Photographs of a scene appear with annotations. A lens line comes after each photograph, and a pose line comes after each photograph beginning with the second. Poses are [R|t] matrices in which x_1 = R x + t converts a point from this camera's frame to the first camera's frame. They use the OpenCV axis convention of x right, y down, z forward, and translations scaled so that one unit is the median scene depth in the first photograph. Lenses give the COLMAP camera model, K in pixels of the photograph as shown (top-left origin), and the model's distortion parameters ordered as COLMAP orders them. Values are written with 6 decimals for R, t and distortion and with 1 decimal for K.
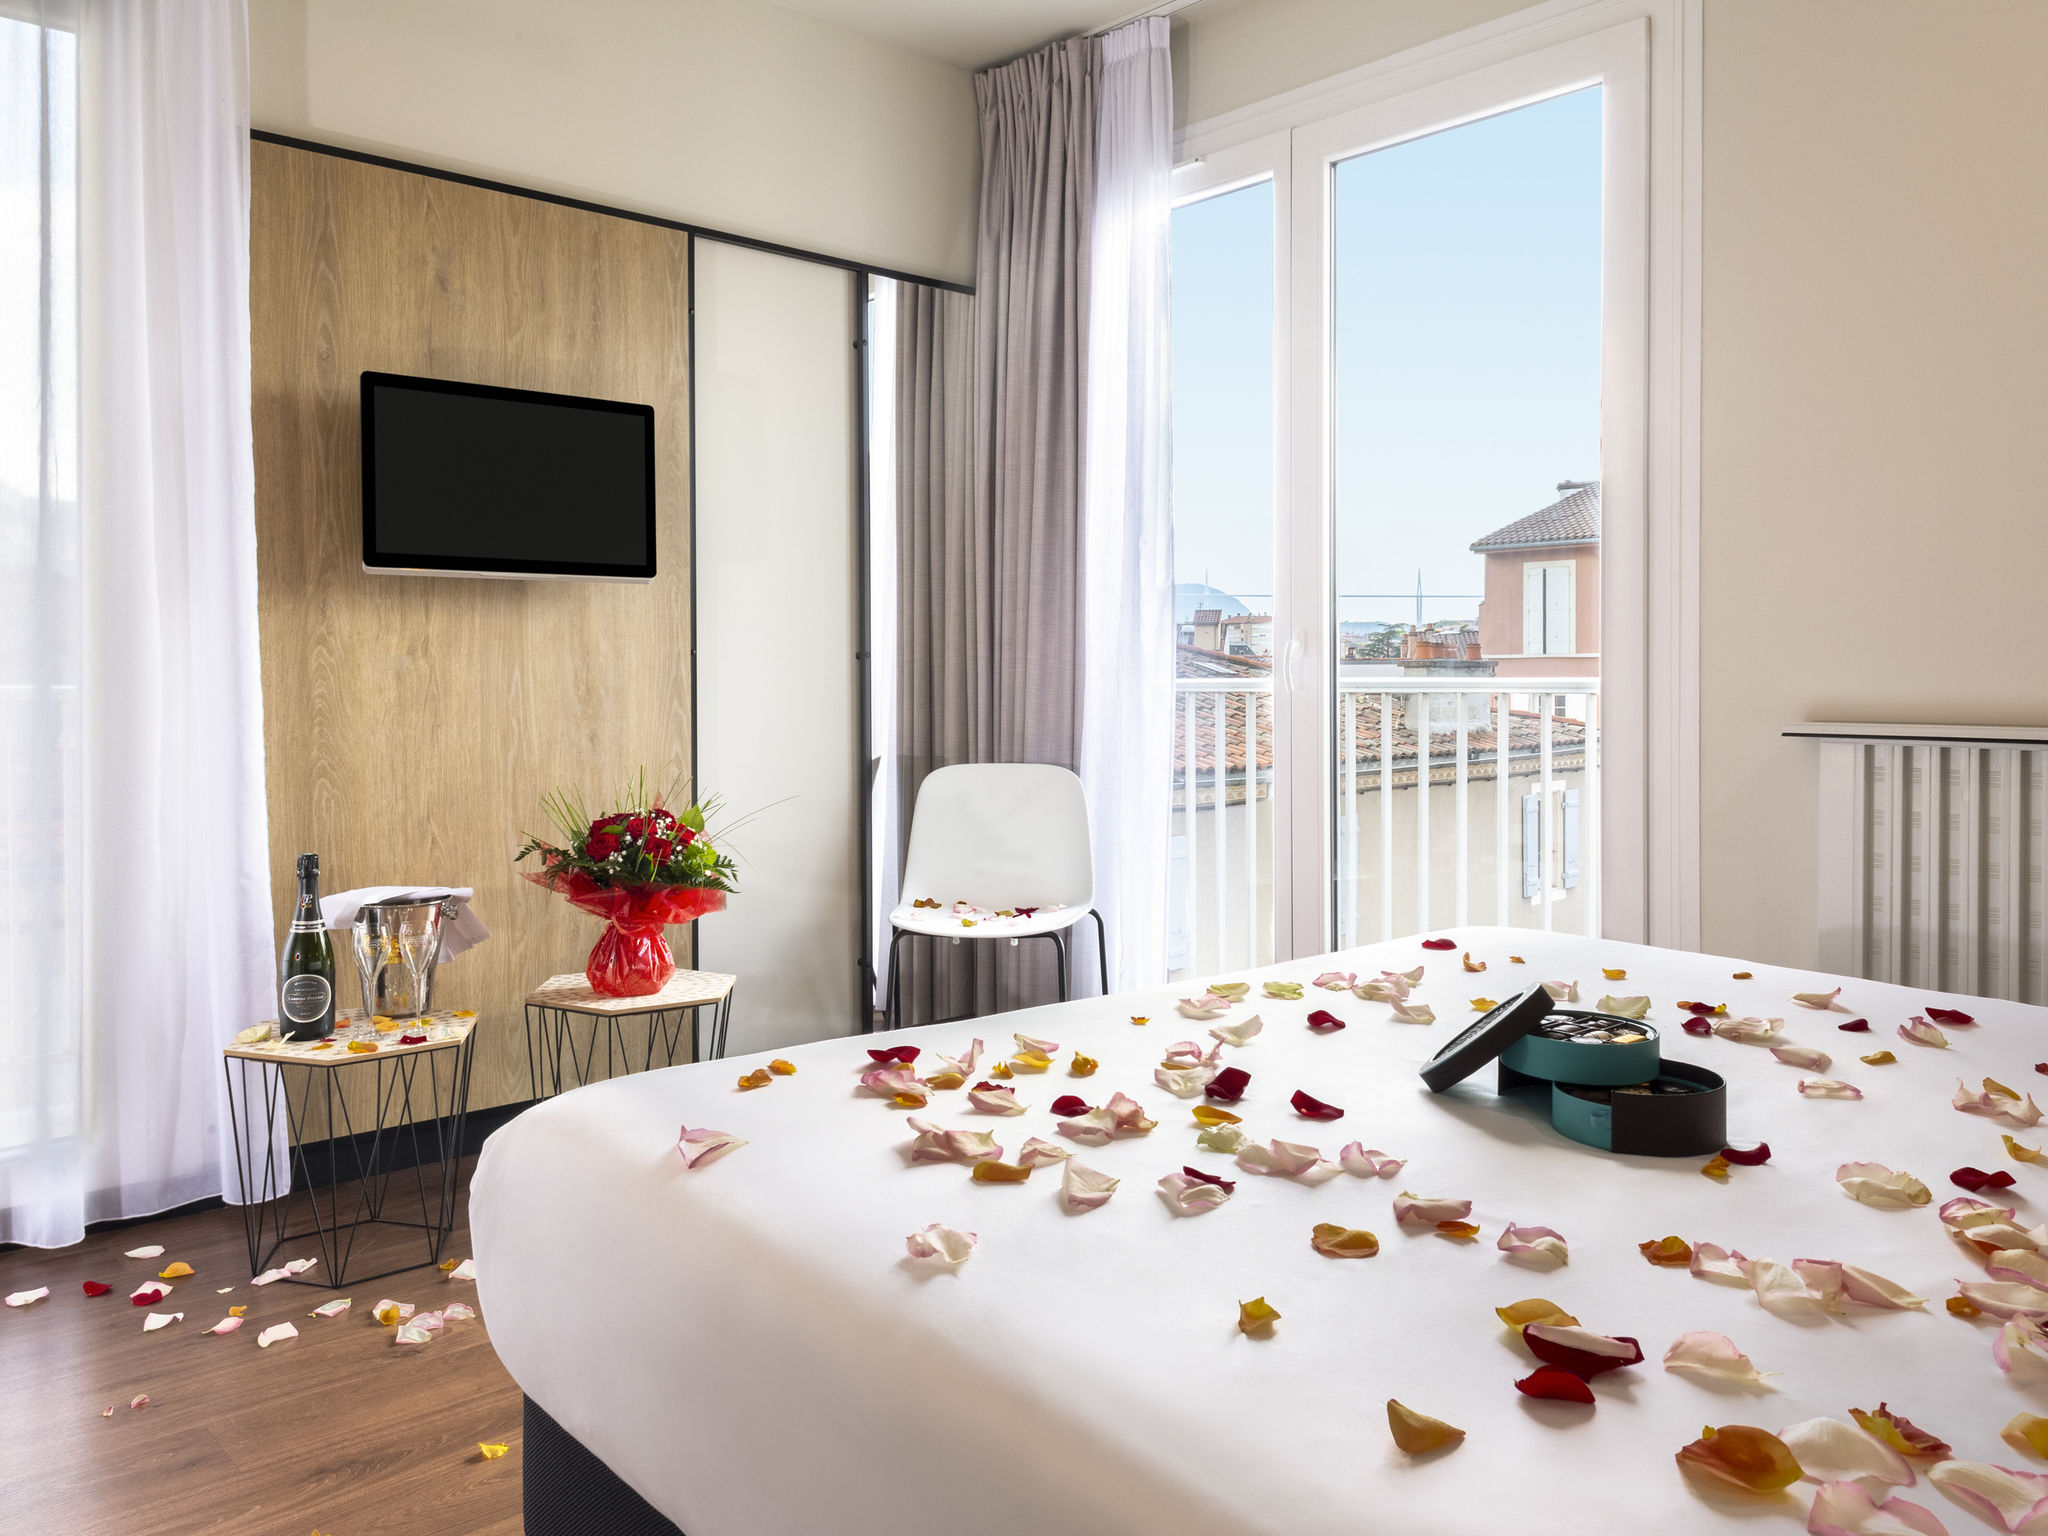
lens RADIAL K [[1693.2, 0, 1014.4], [0, 1693.2, 732.0], [0, 0, 1]] dist [0.000712, 0.059806]
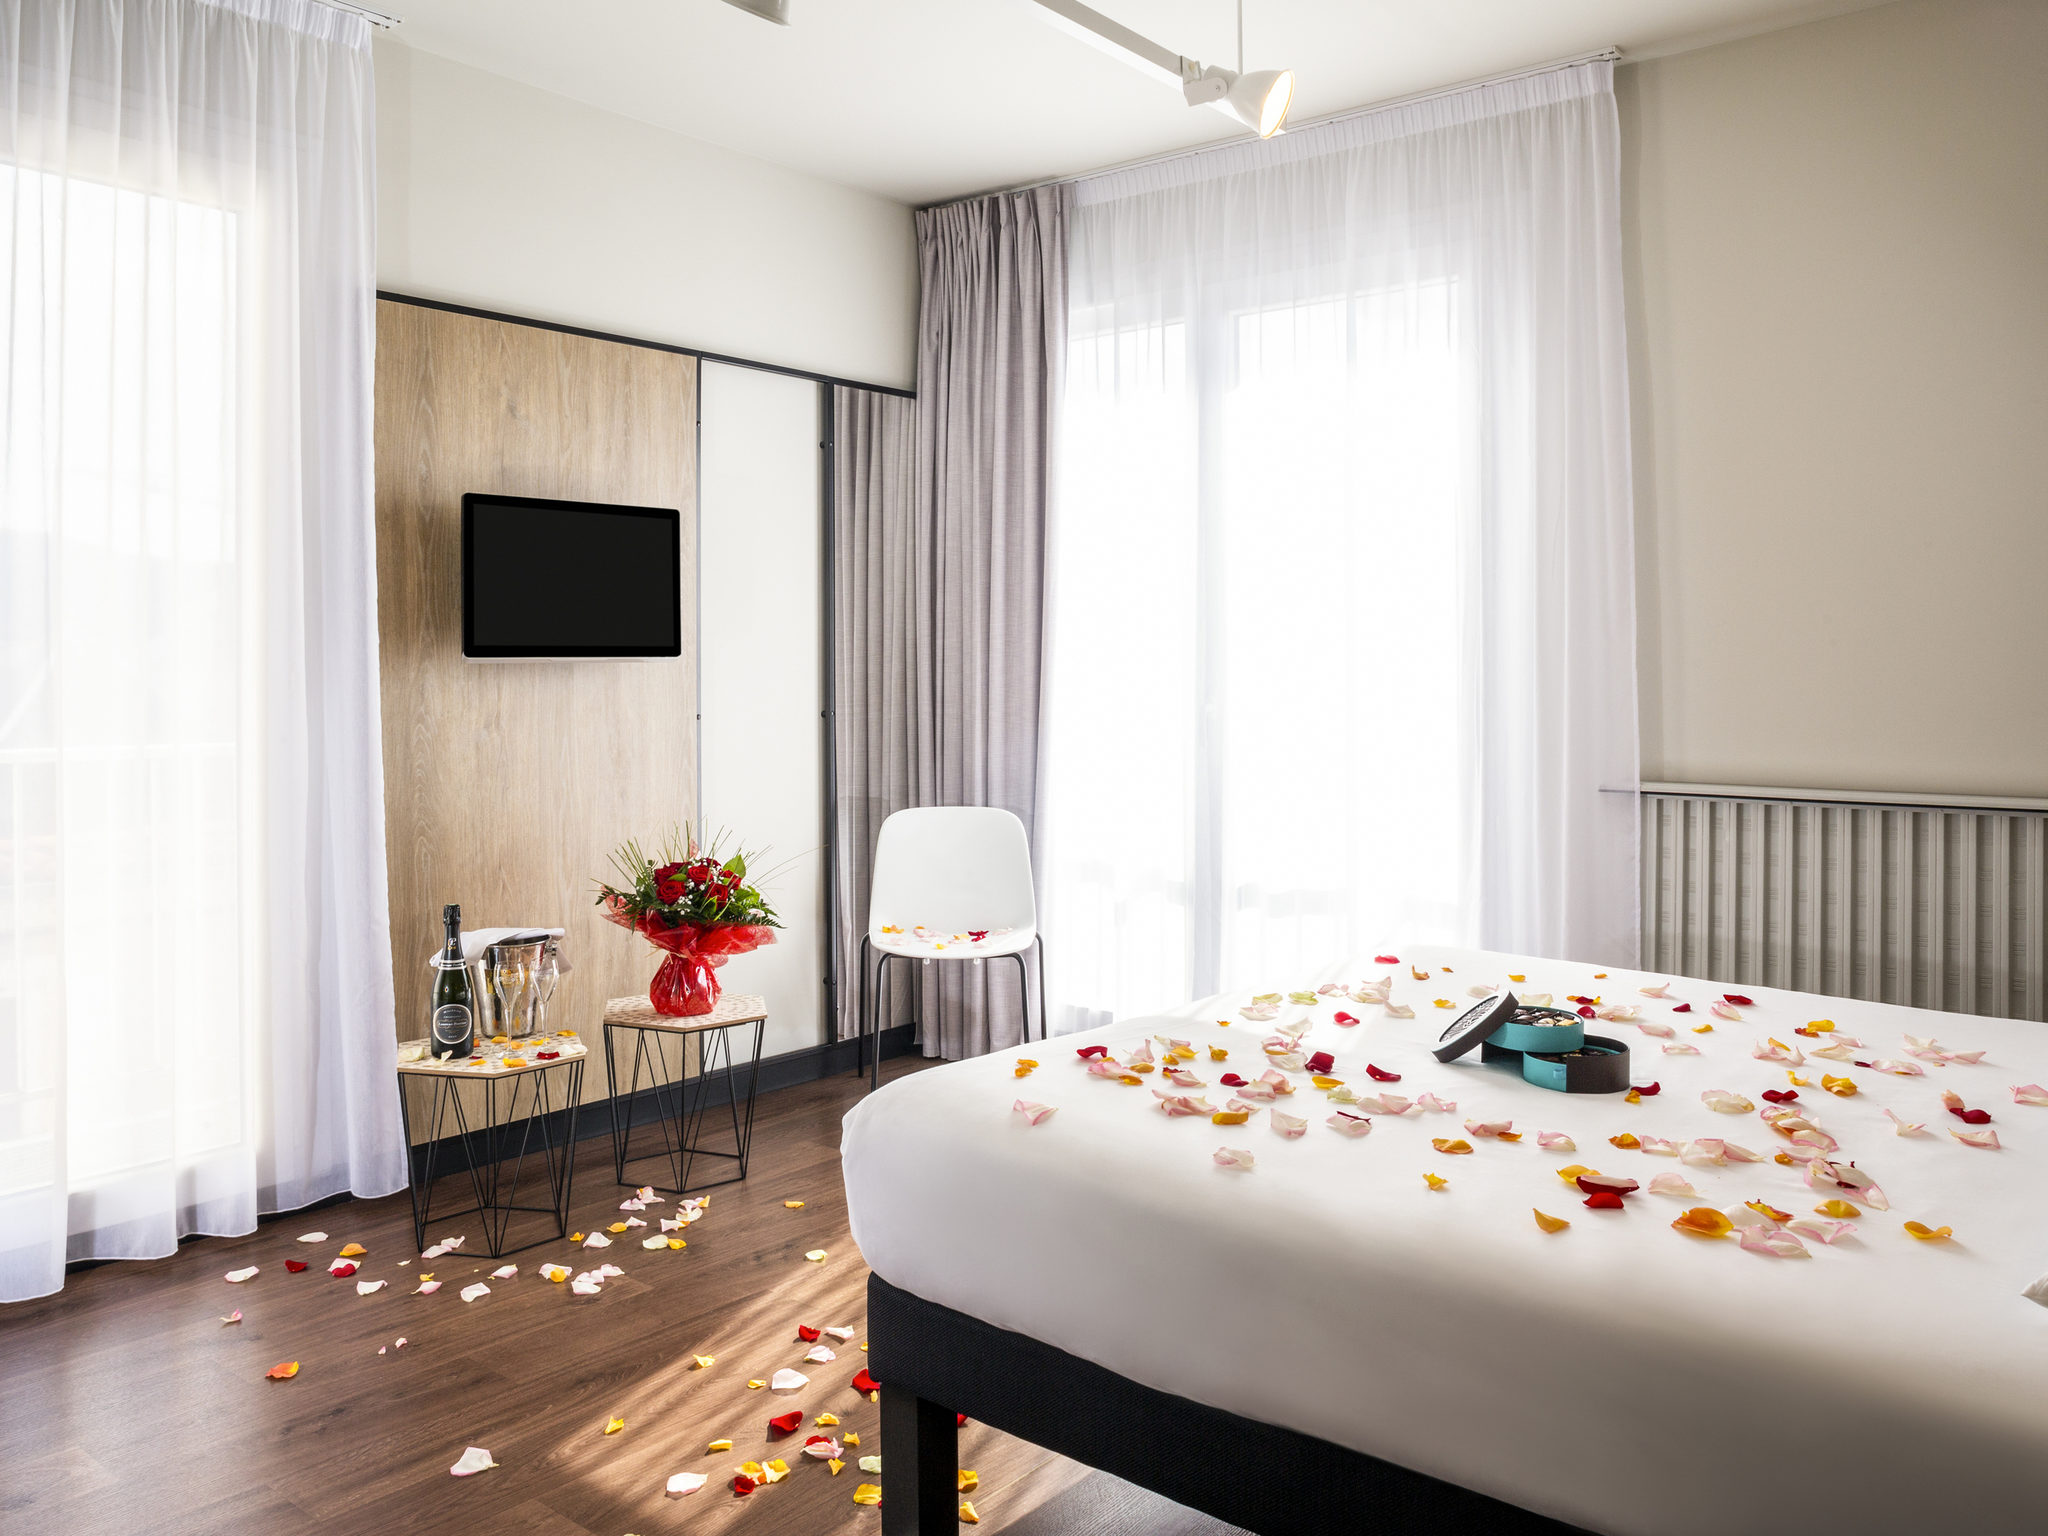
lens RADIAL K [[1693.2, 0, 1032.1], [0, 1693.2, 772.8], [0, 0, 1]] dist [0.000712, 0.059806]
pose [[0.988183, -0.009940, 0.152957, -0.182501], [0.006133, 0.999660, 0.025341, -0.047370], [-0.153156, -0.024104, 0.987908, -0.238130]]
